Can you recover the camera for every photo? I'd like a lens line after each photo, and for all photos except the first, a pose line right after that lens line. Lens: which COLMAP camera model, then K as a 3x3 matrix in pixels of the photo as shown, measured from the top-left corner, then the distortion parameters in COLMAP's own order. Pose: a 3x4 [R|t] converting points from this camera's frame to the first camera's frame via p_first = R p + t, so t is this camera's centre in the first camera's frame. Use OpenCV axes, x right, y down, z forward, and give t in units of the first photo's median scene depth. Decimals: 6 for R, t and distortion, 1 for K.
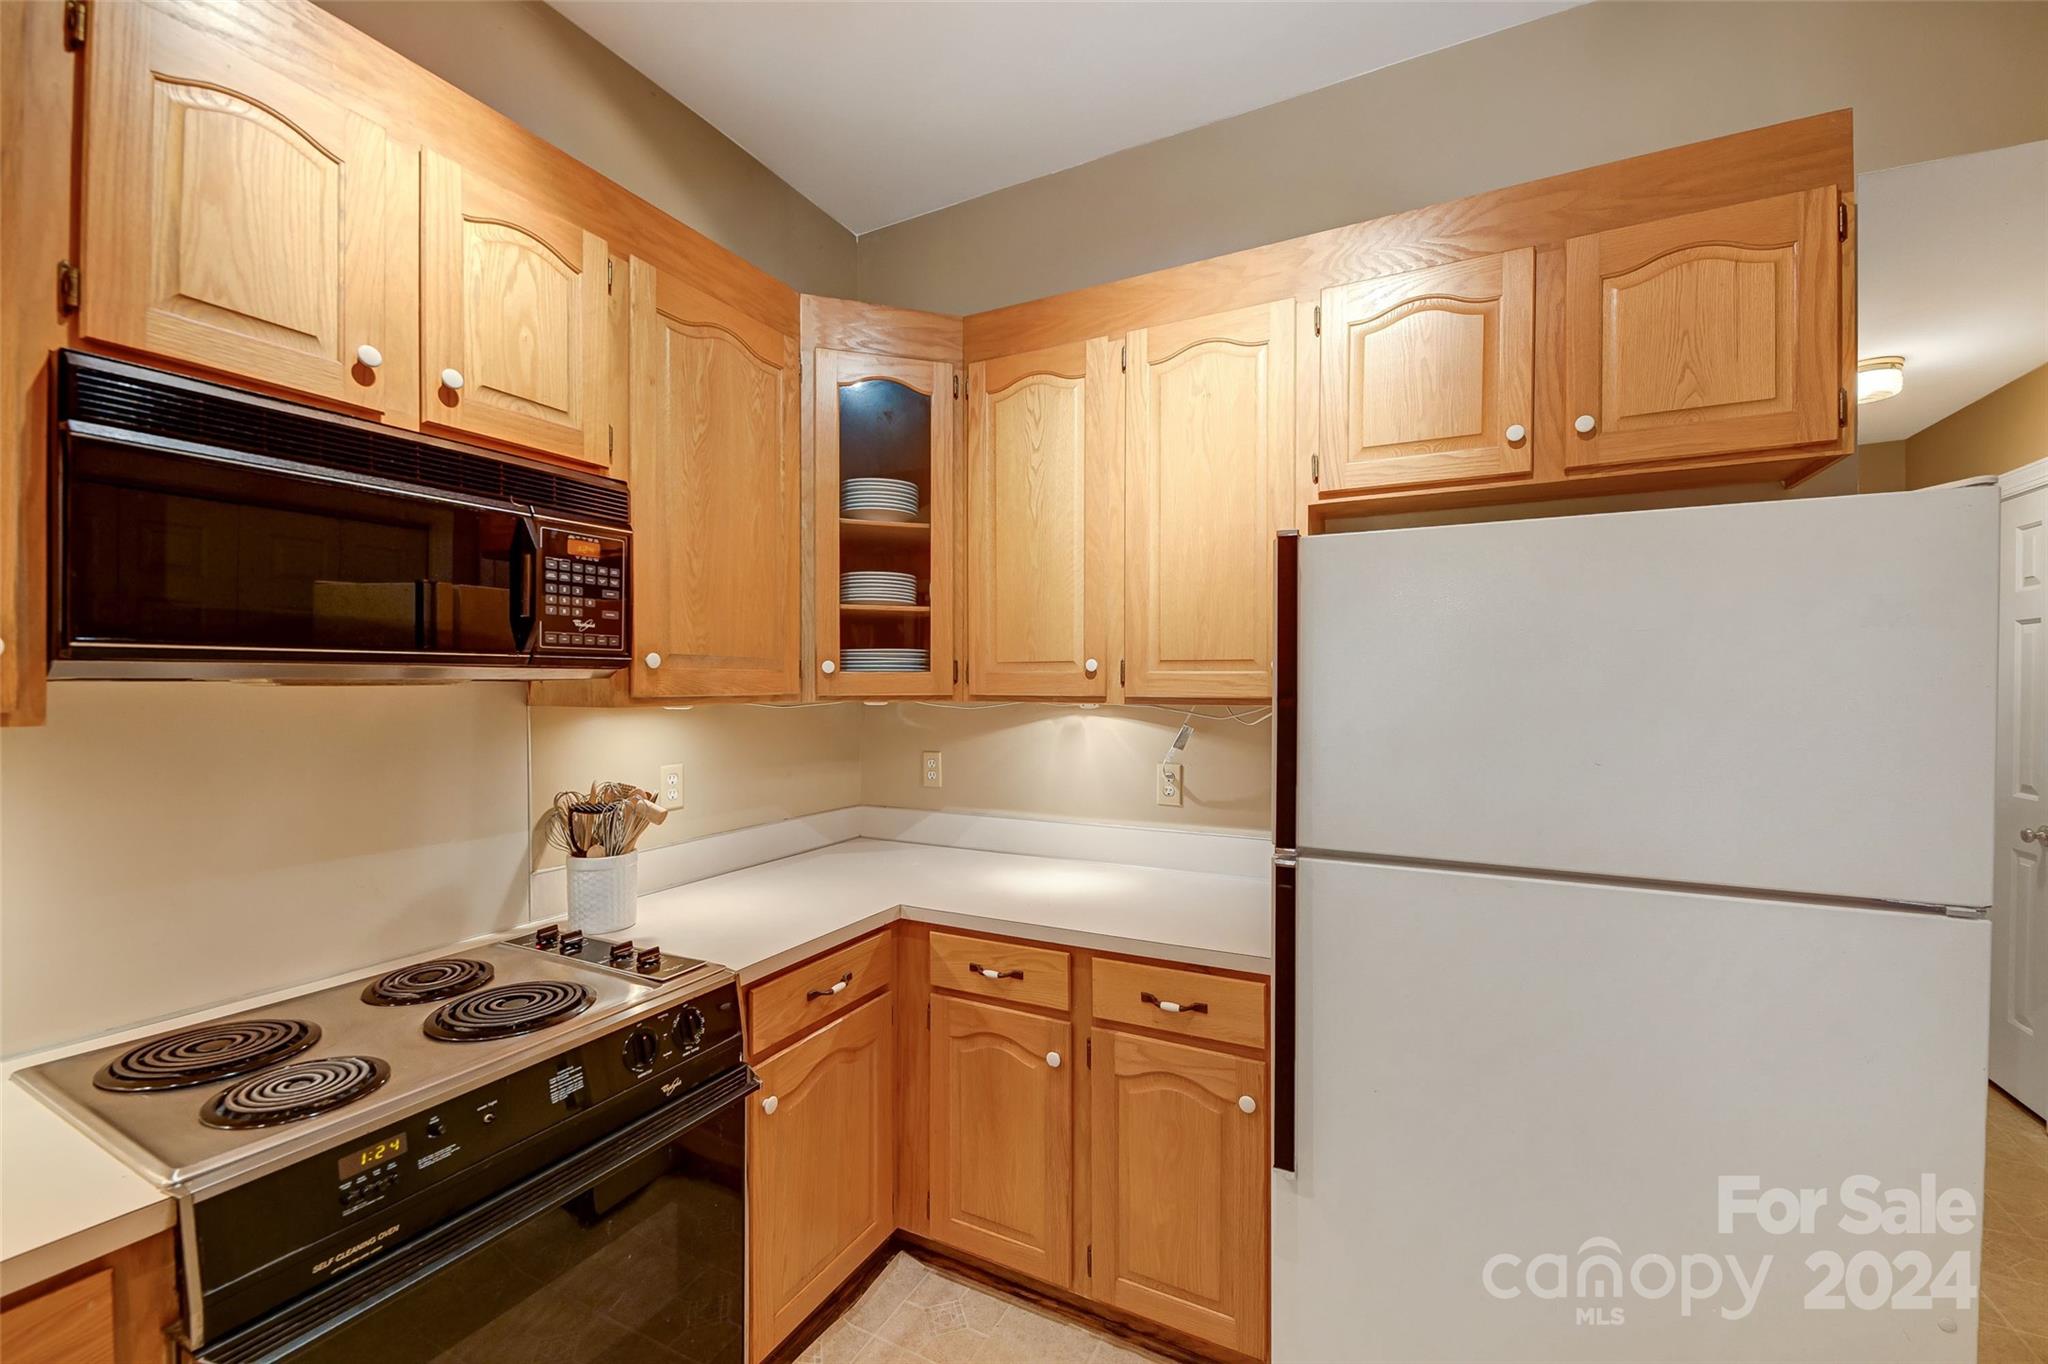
lens RADIAL K [[820.7, 0, 1025.8], [0, 820.7, 689.8], [0, 0, 1]] dist [0.009936, -0.007999]
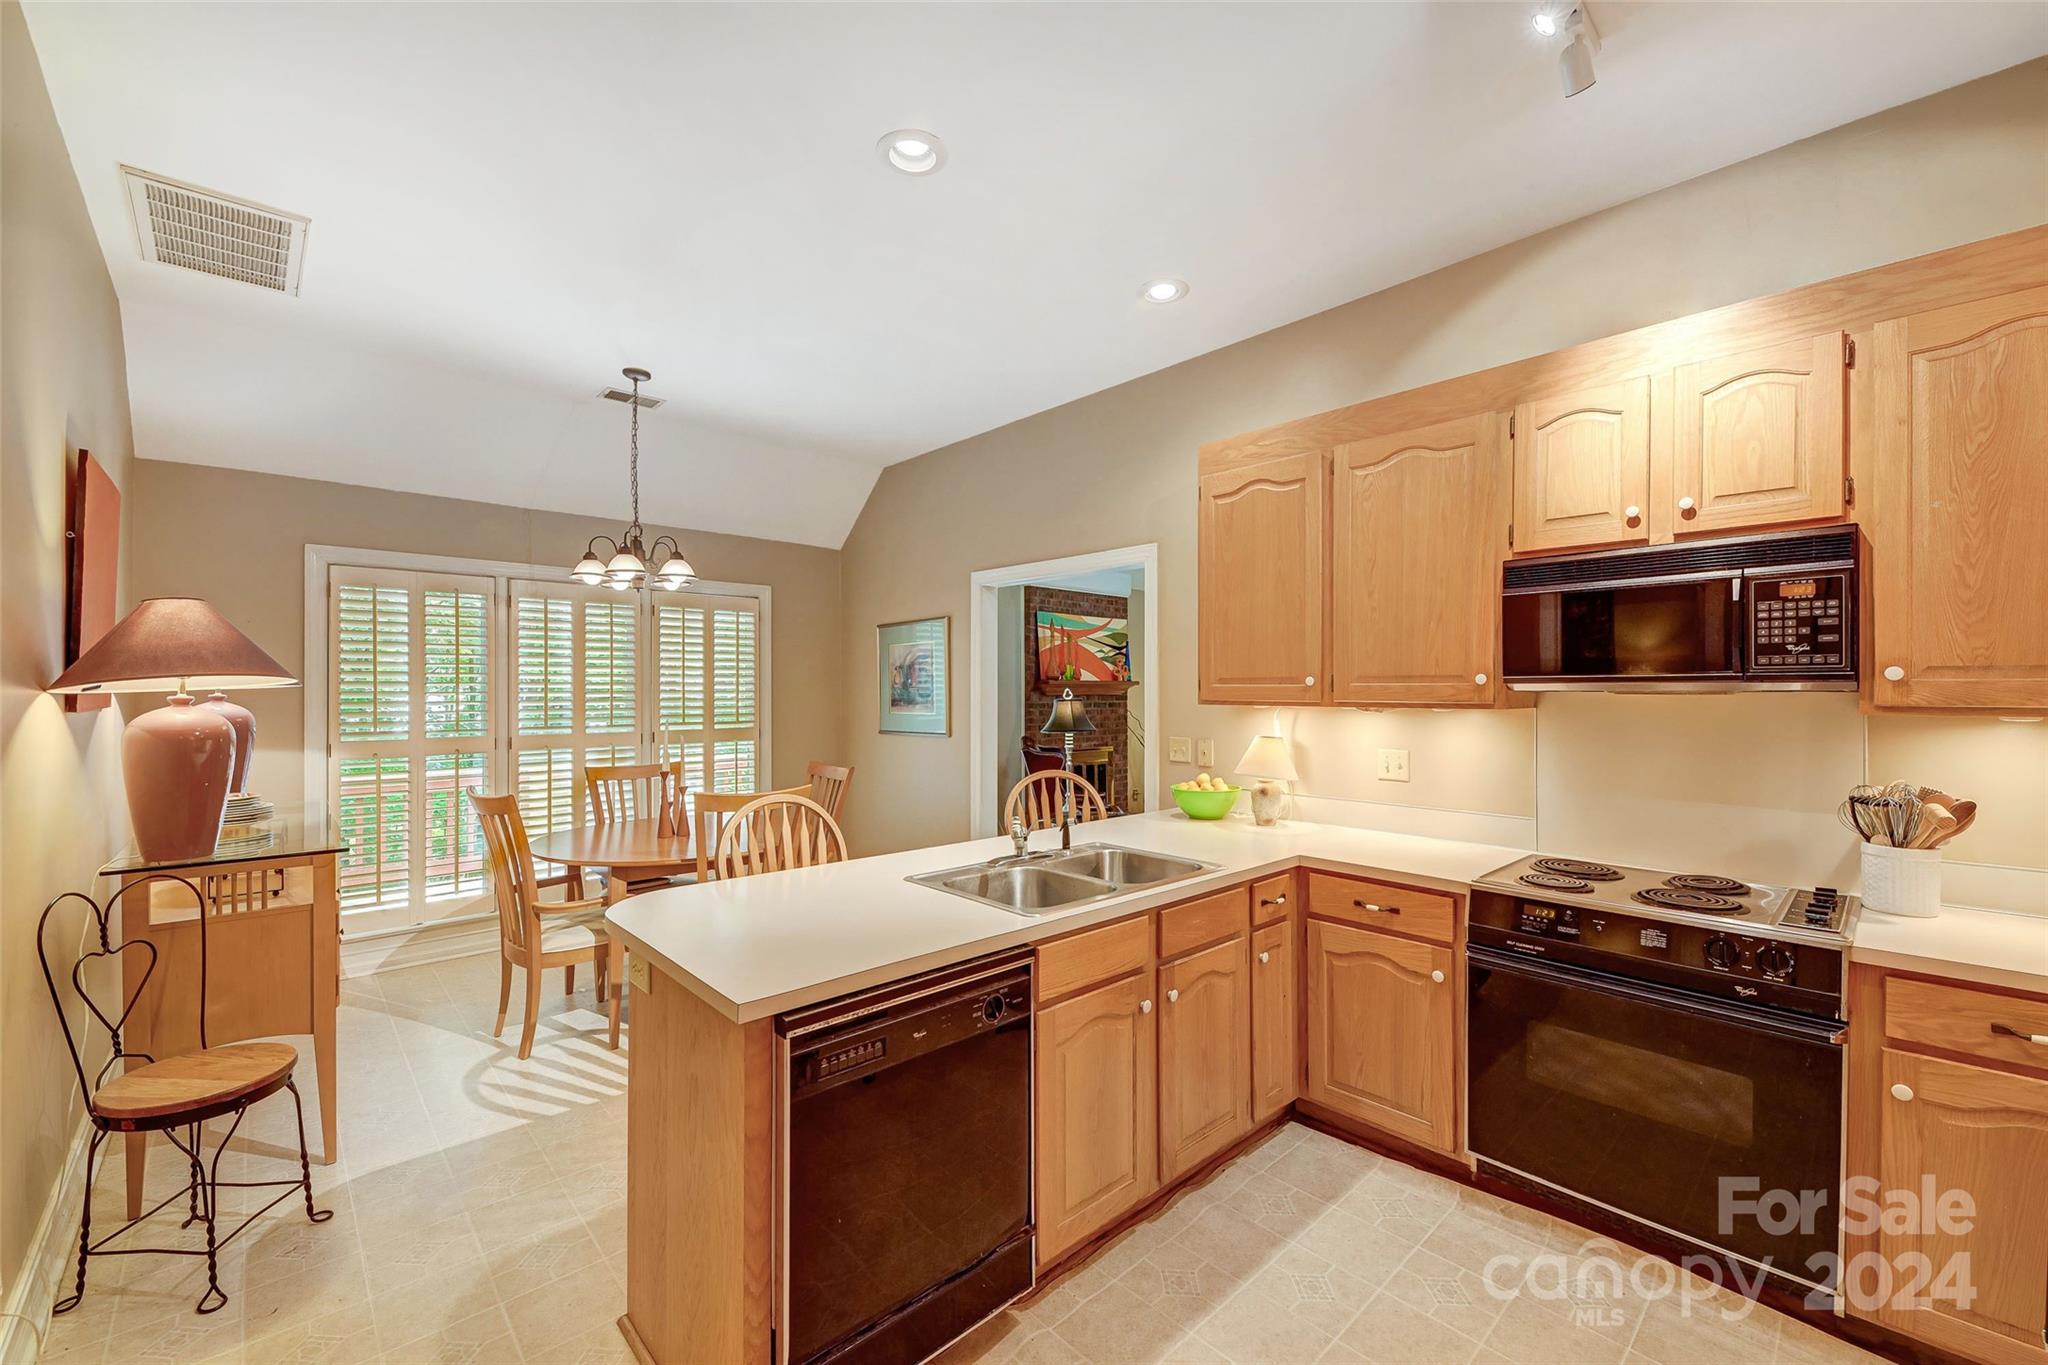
lens RADIAL K [[820.7, 0, 1025.8], [0, 820.7, 690.3], [0, 0, 1]] dist [0.009936, -0.007999]
pose [[-0.341495, -0.000236, -0.939884, 0.999438], [-0.008737, 0.999958, 0.002923, -0.005618], [0.939843, 0.009210, -0.341482, 0.274659]]
